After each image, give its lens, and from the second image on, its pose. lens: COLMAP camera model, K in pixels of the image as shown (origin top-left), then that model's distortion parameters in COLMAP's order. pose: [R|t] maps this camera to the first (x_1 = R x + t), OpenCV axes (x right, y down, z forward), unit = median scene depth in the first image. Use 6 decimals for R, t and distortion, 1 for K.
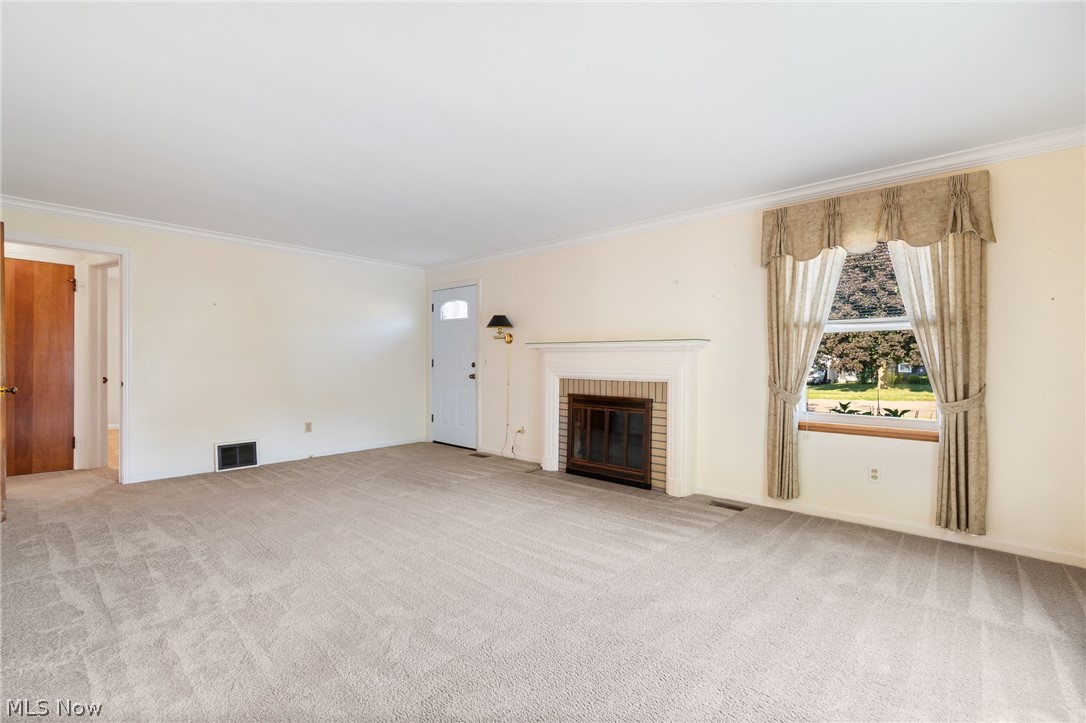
lens RADIAL K [[485.3, 0, 548.1], [0, 485.3, 359.9], [0, 0, 1]] dist [0.001154, -0.000695]
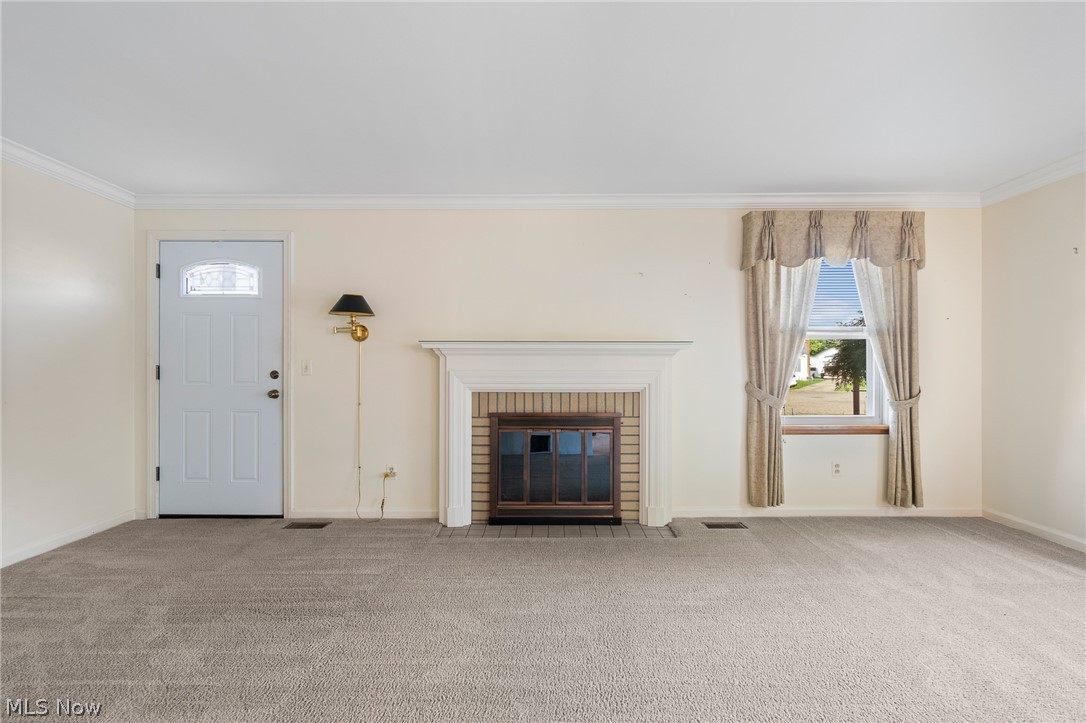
lens RADIAL K [[485.3, 0, 540.5], [0, 485.3, 365.7], [0, 0, 1]] dist [0.001154, -0.000695]
pose [[0.747907, -0.004089, 0.663791, -0.457271], [0.002082, 0.999991, 0.003815, -0.003462], [-0.663800, -0.001471, 0.747908, 0.505245]]
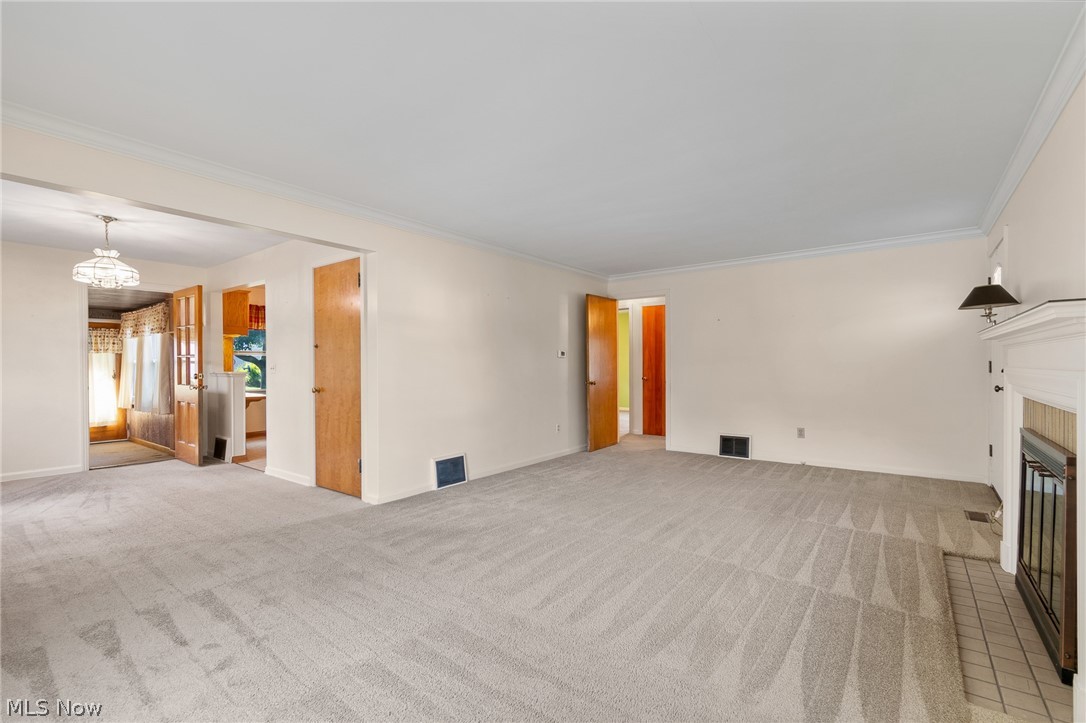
lens RADIAL K [[485.3, 0, 545.4], [0, 485.3, 364.8], [0, 0, 1]] dist [0.001154, -0.000695]
pose [[0.079993, -0.004500, -0.996785, 0.608549], [0.006208, 0.999973, -0.004016, 0.003597], [0.996776, -0.005867, 0.080019, 0.571444]]
